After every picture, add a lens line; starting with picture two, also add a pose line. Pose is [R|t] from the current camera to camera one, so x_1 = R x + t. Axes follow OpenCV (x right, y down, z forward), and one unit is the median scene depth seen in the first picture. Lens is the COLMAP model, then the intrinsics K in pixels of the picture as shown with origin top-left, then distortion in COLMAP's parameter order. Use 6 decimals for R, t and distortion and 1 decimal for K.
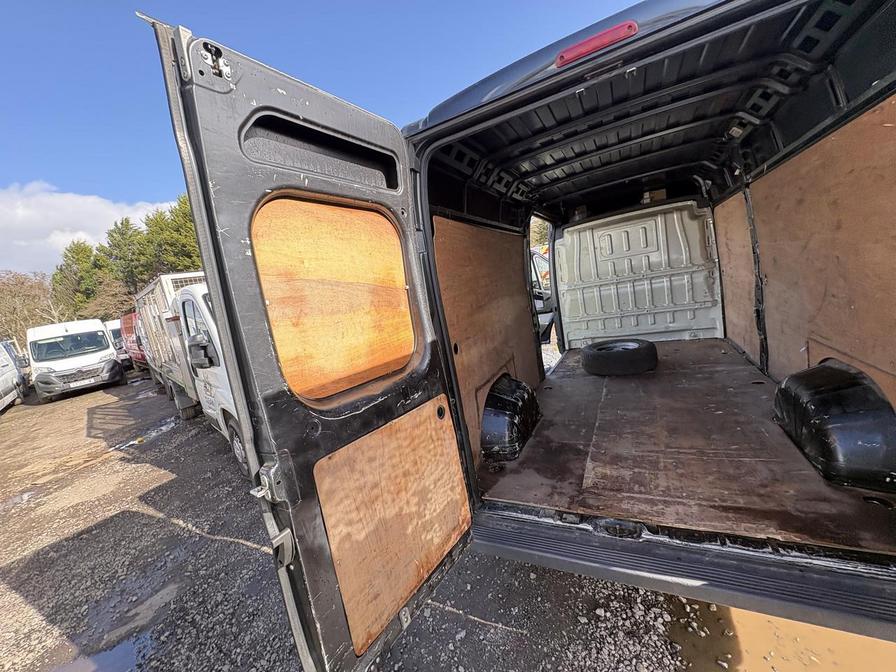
lens RADIAL K [[356.6, 0, 448.0], [0, 356.6, 336.0], [0, 0, 1]] dist [0.000126, -0.000185]
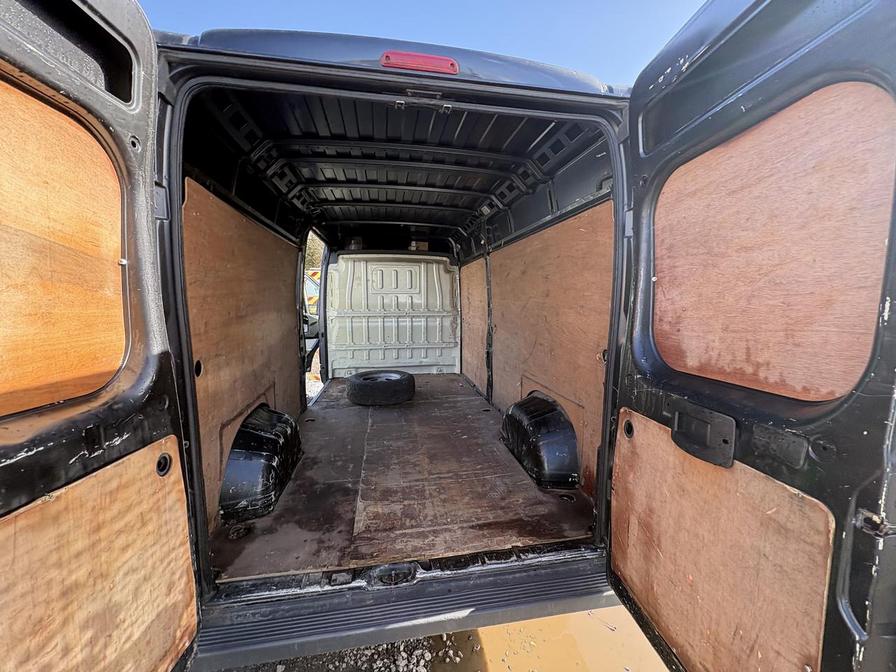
lens RADIAL K [[355.2, 0, 447.7], [0, 355.2, 335.3], [0, 0, 1]] dist [-0.000261, 0.000113]
pose [[0.784167, 0.112091, 0.610343, -0.028602], [-0.058094, 0.992492, -0.107635, 0.018797], [-0.617825, 0.048947, 0.784791, 0.142700]]
